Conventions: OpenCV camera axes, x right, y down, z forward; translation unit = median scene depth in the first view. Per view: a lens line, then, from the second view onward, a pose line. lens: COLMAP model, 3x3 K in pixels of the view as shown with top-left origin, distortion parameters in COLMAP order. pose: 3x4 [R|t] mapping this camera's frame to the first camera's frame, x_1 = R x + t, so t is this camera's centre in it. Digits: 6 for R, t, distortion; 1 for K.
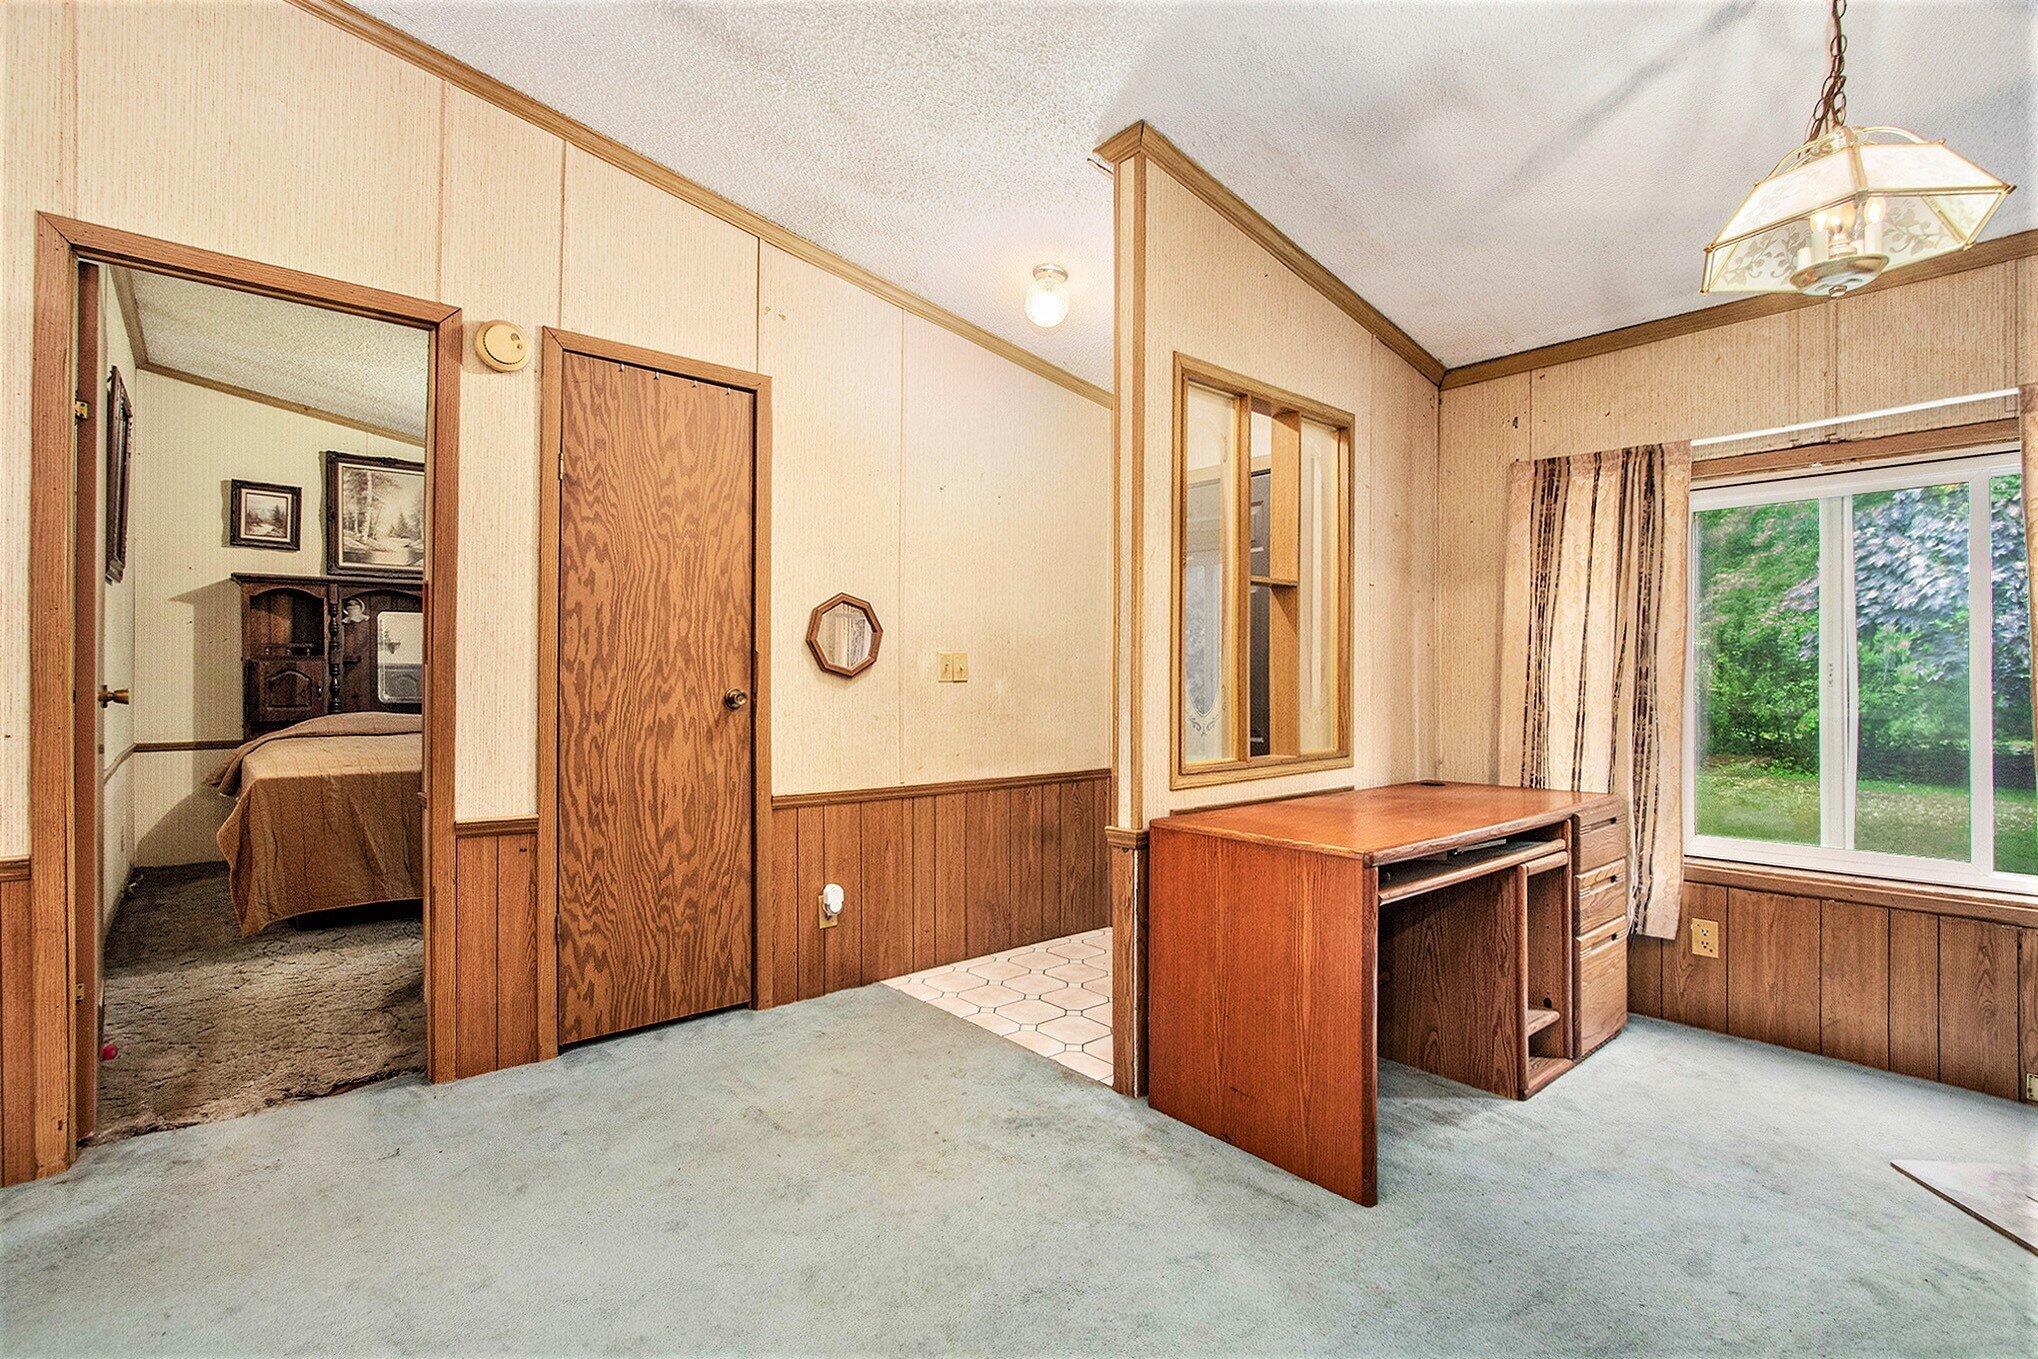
lens RADIAL K [[946.5, 0, 1011.1], [0, 946.5, 674.2], [0, 0, 1]] dist [-0.005842, -0.000550]
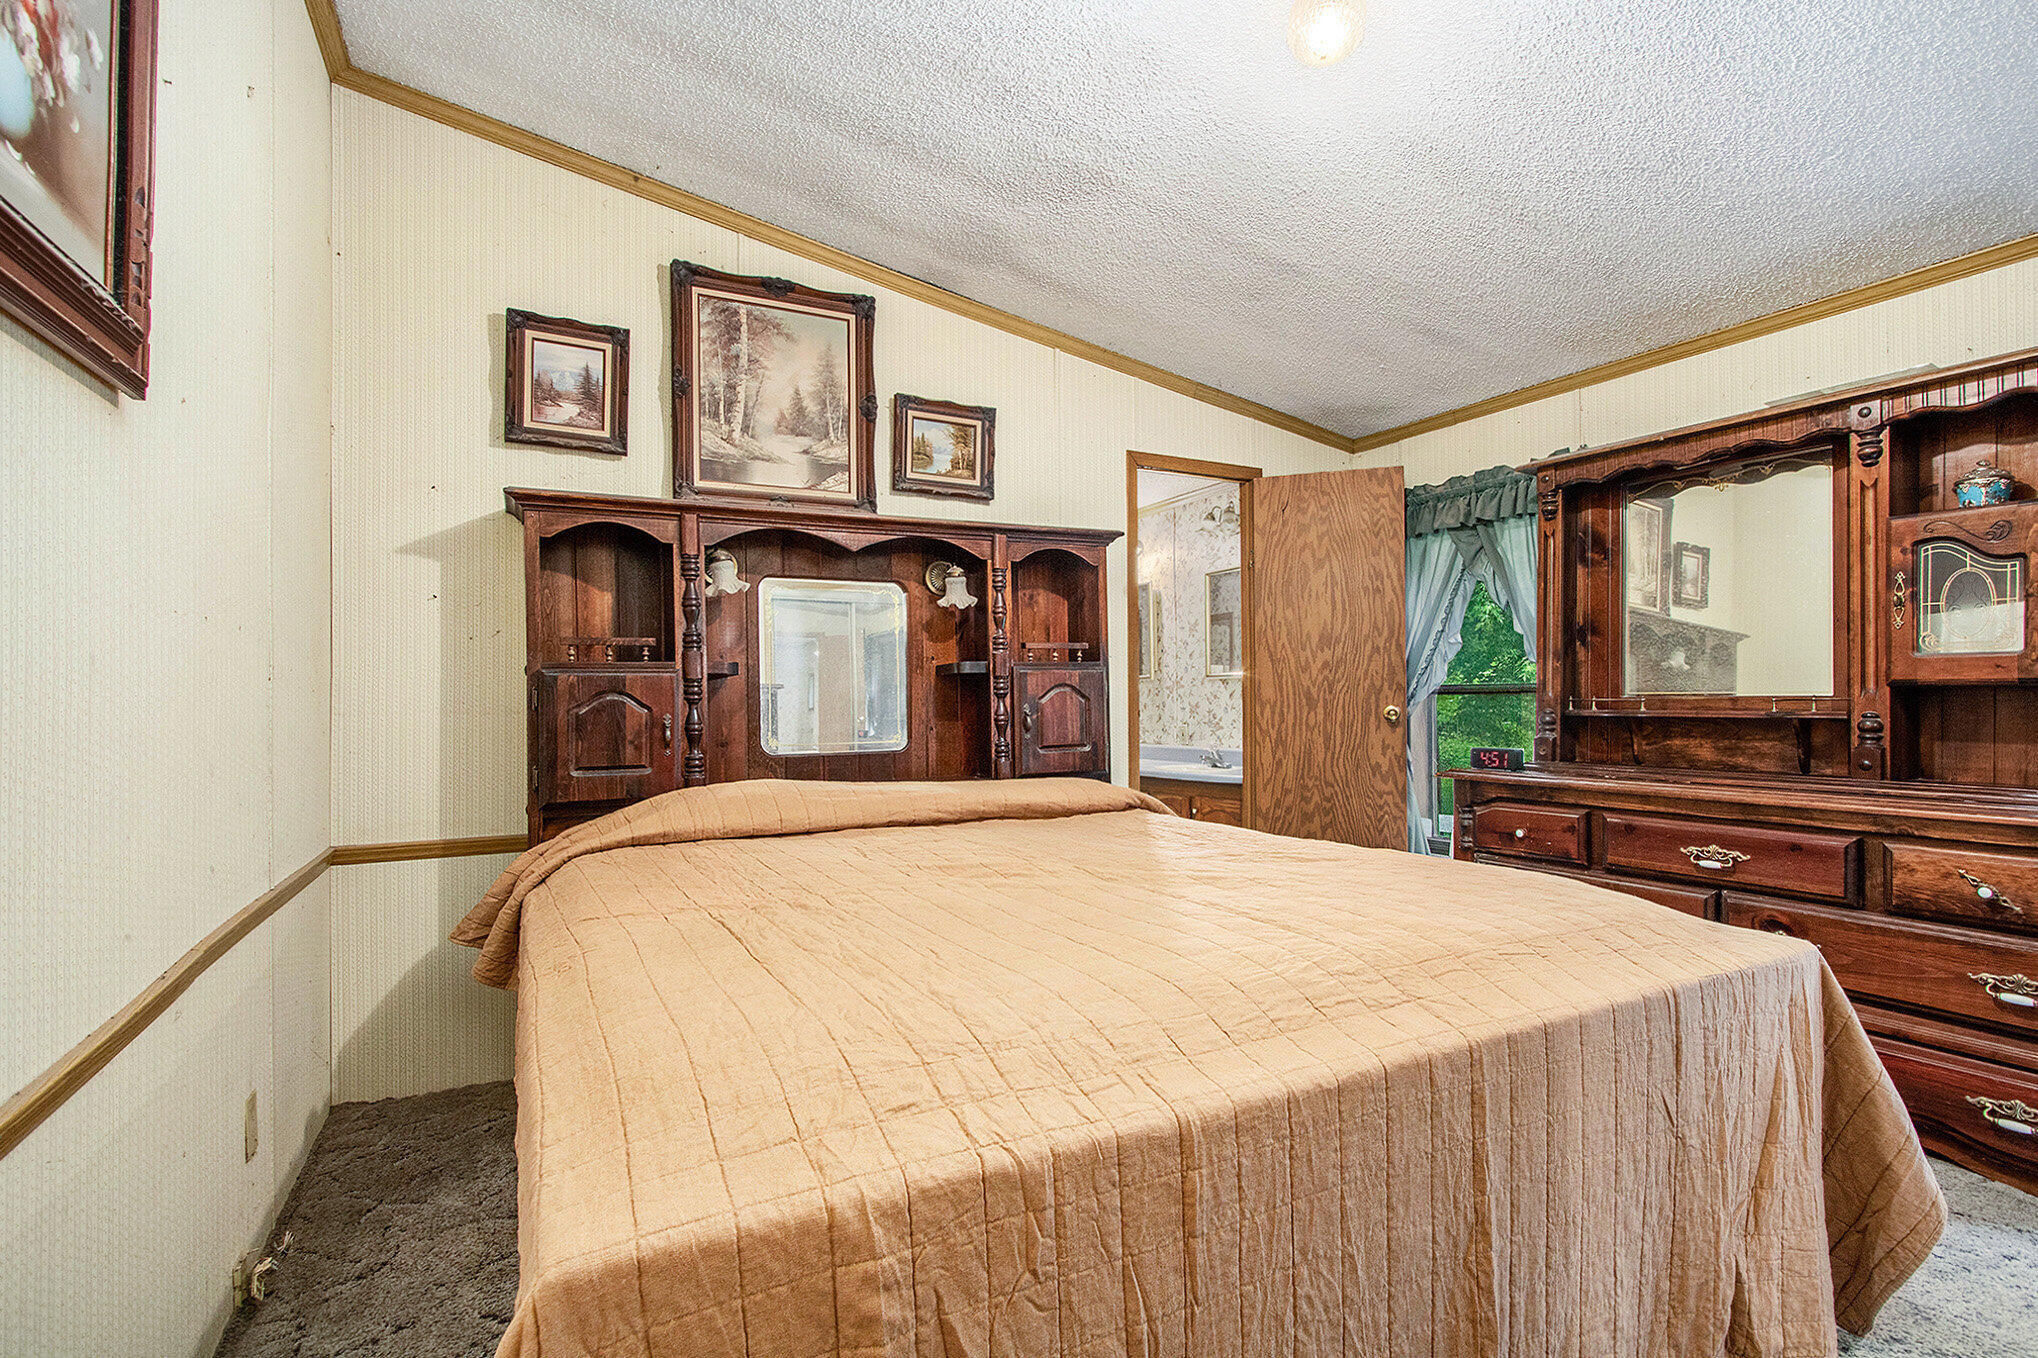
lens RADIAL K [[946.5, 0, 1026.6], [0, 946.5, 687.1], [0, 0, 1]] dist [-0.005842, -0.000550]
pose [[0.977553, -0.008069, -0.210536, -0.444259], [0.006703, 0.999952, -0.007204, -0.001868], [0.210584, 0.005631, 0.977560, 0.557112]]
